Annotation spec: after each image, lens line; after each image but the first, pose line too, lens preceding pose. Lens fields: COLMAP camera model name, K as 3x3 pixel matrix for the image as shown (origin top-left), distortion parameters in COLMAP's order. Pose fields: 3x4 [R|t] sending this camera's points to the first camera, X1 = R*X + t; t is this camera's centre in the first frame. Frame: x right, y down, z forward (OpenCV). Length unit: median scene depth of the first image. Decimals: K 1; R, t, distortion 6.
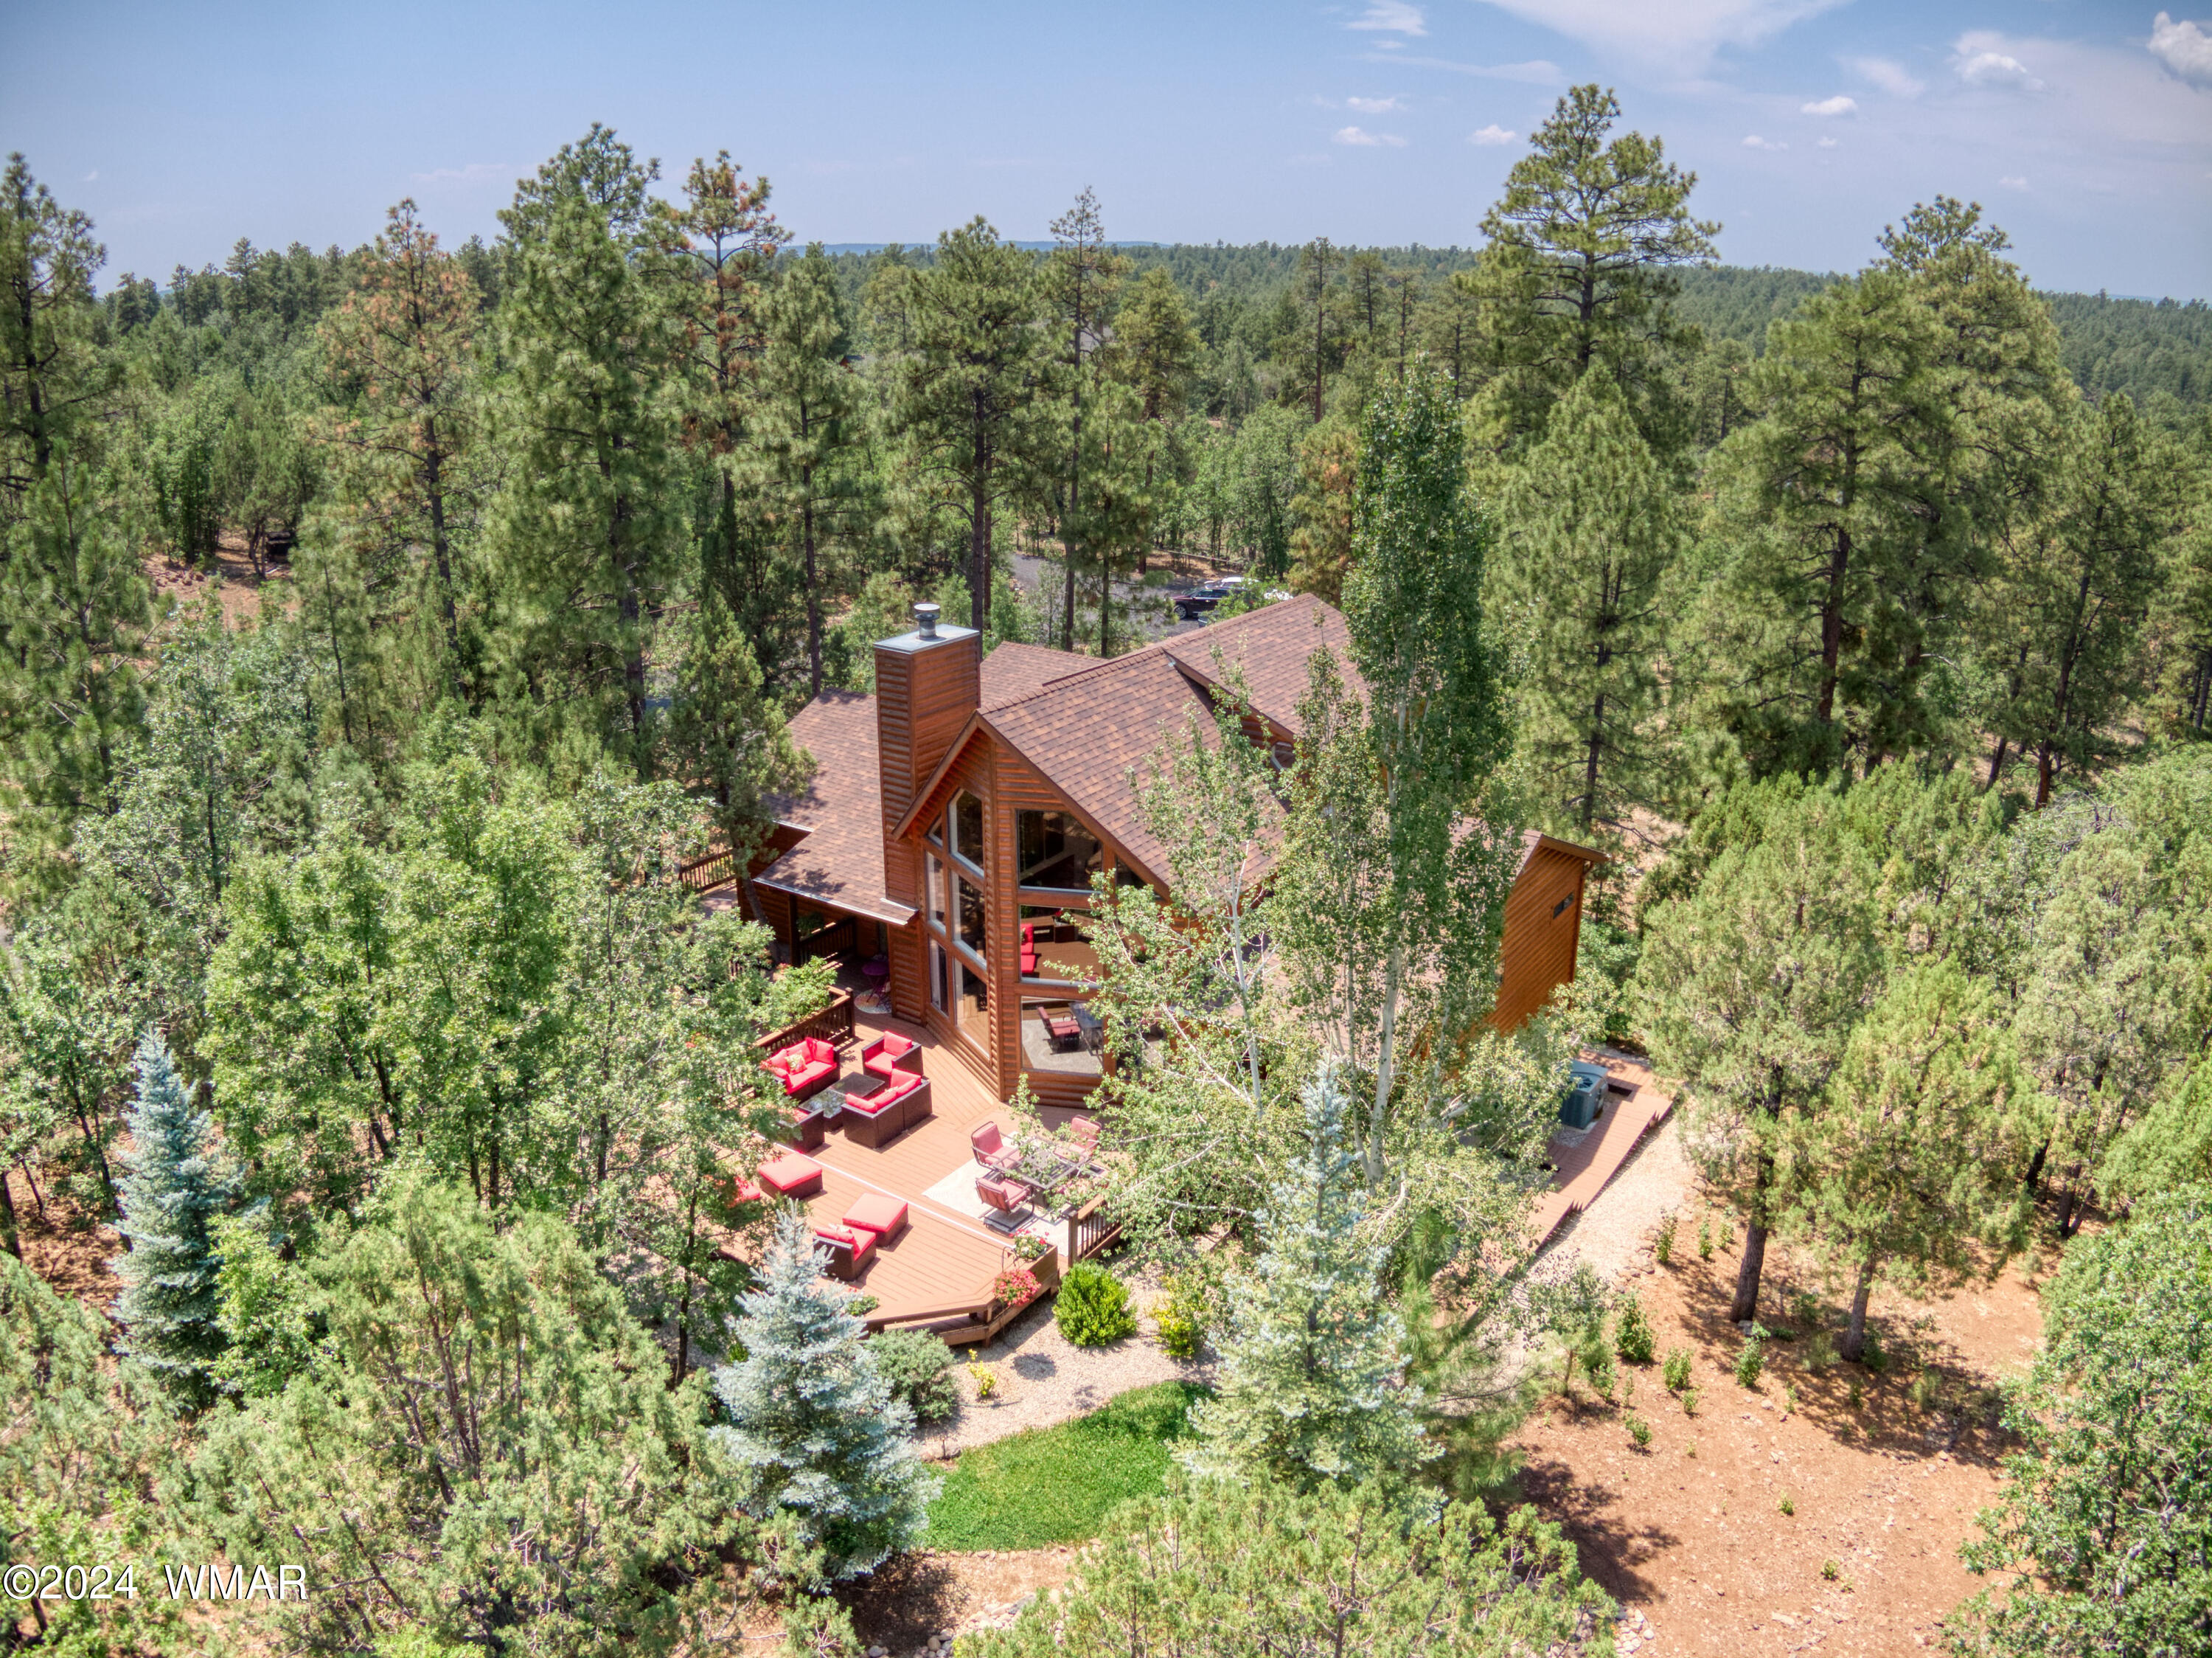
lens RADIAL K [[1658.0, 0, 1093.6], [0, 1658.0, 814.0], [0, 0, 1]] dist [-0.166203, -0.022192]
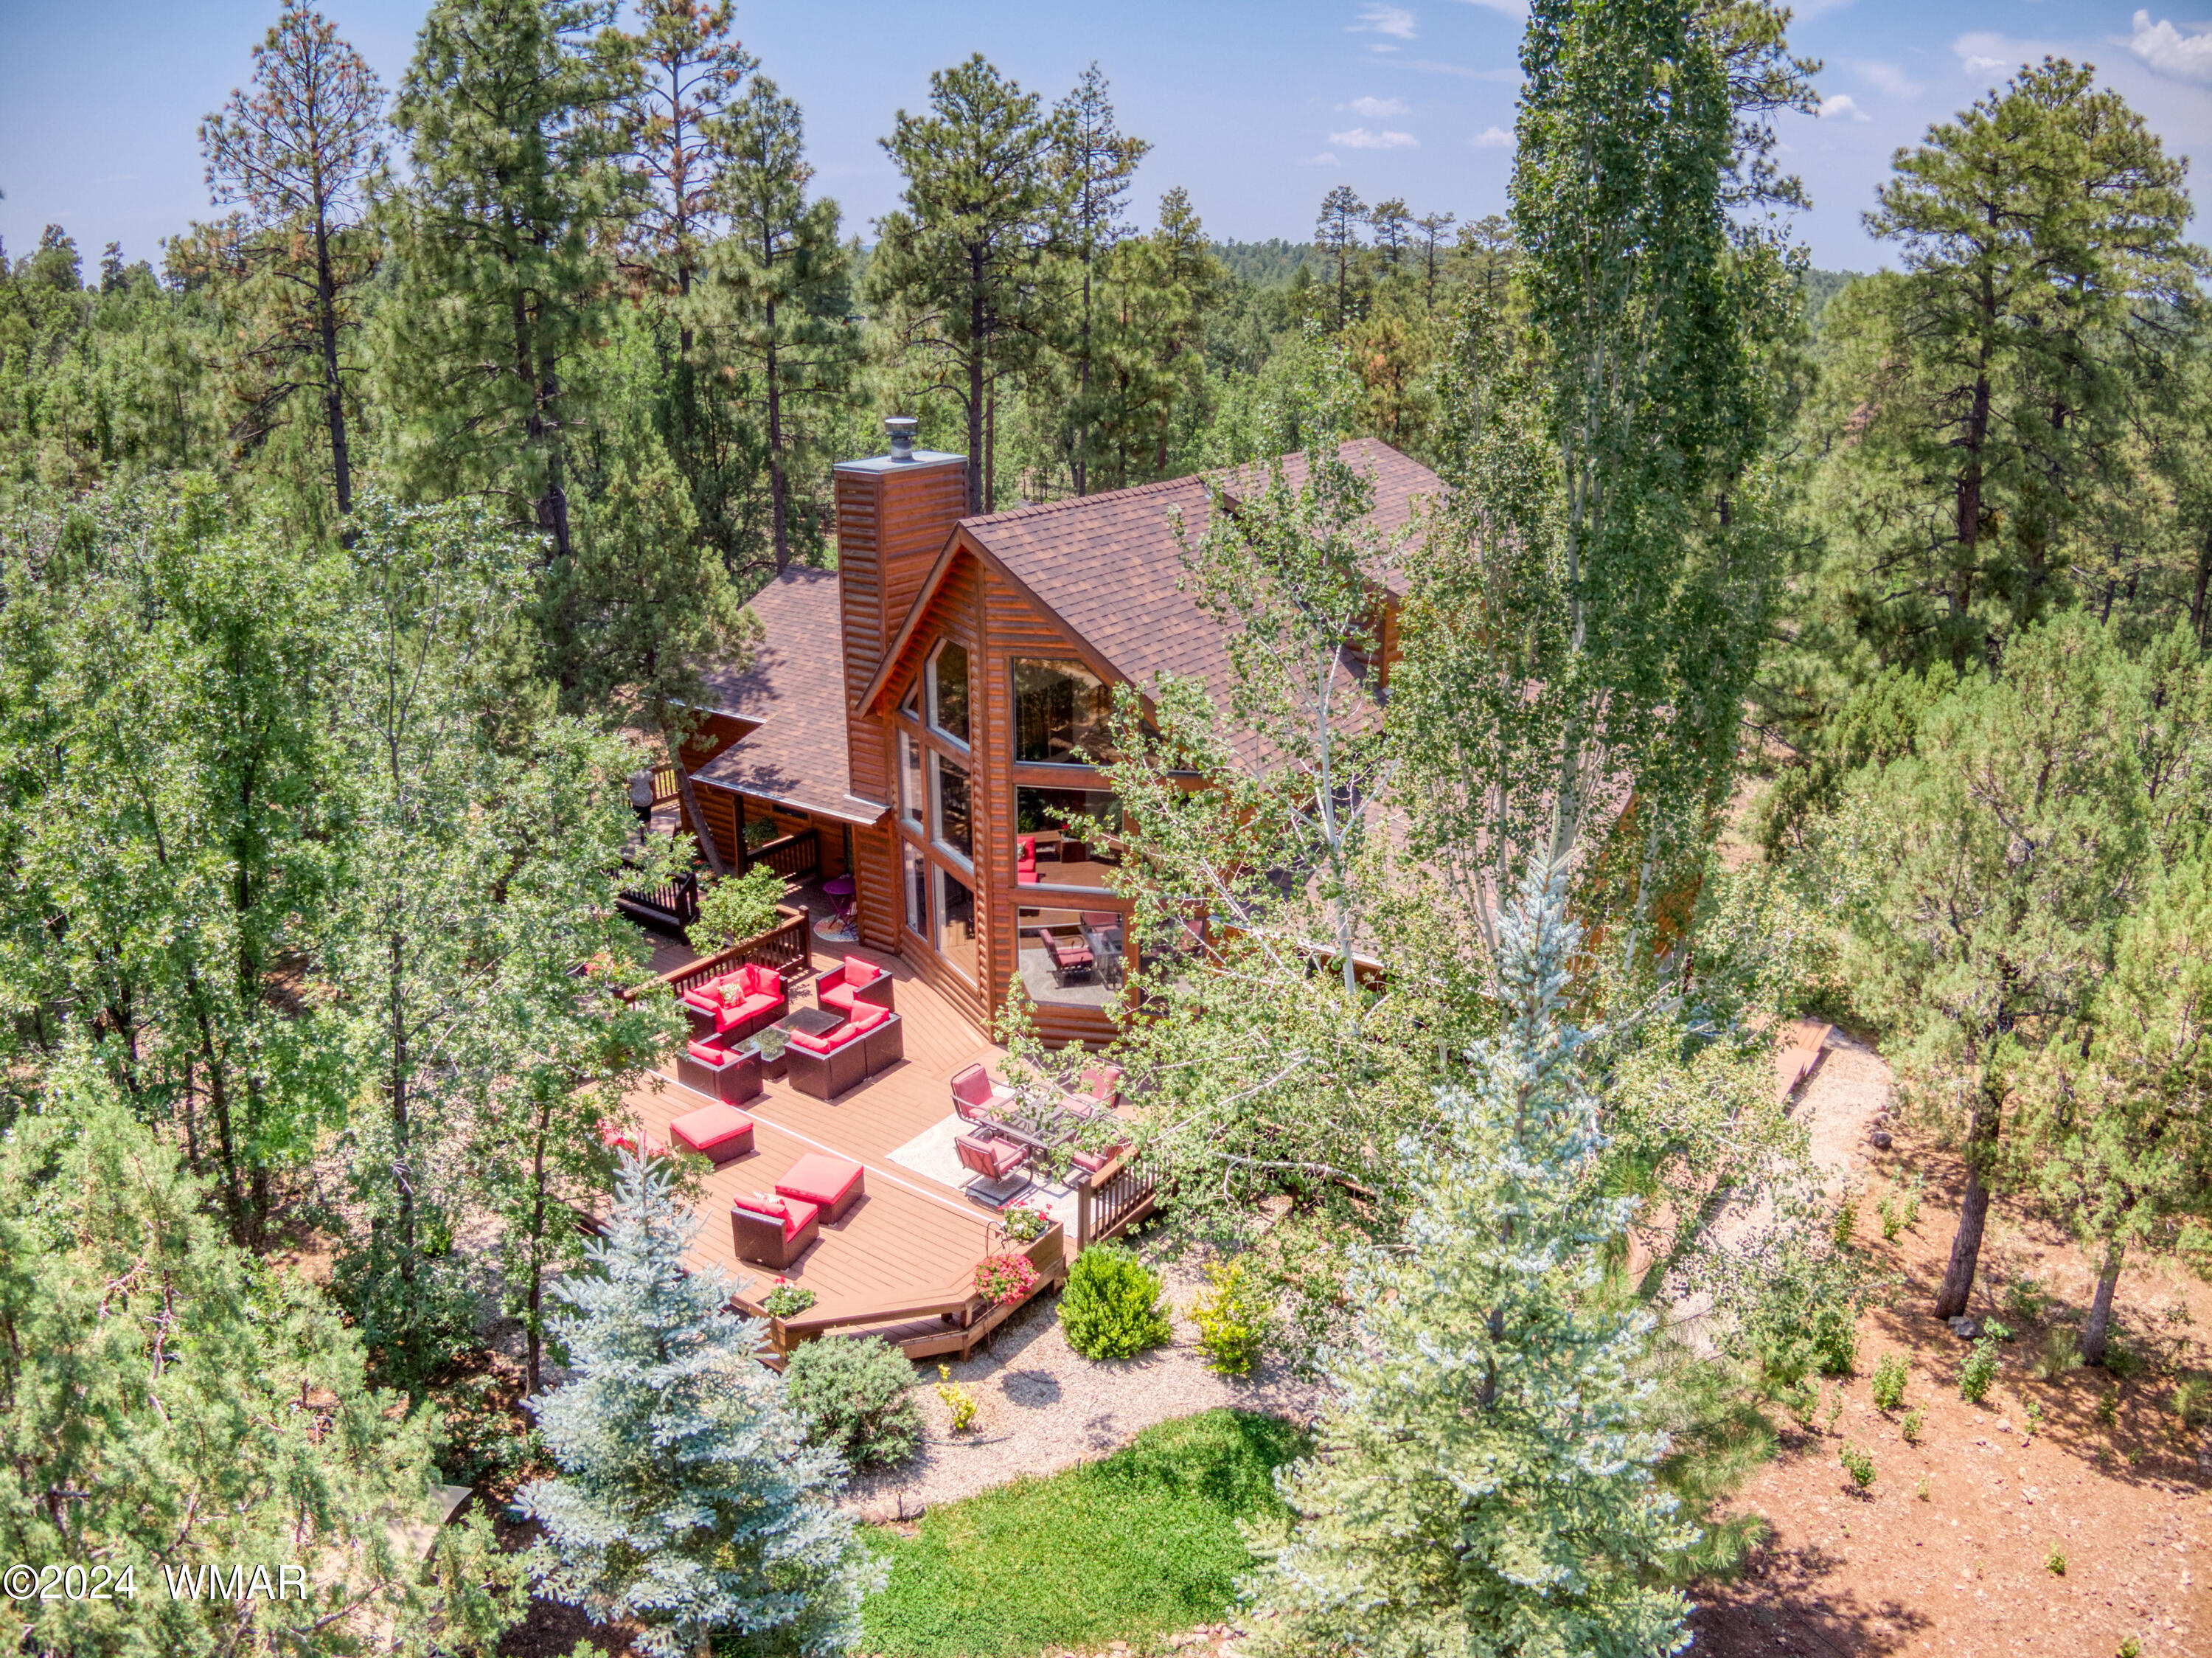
lens RADIAL K [[1658.0, 0, 1087.1], [0, 1658.0, 827.5], [0, 0, 1]] dist [-0.166203, -0.022192]
pose [[0.999960, 0.002240, -0.008716, -0.004916], [-0.002186, 0.999978, 0.006208, 0.075403], [0.008730, -0.006189, 0.999943, 0.244854]]
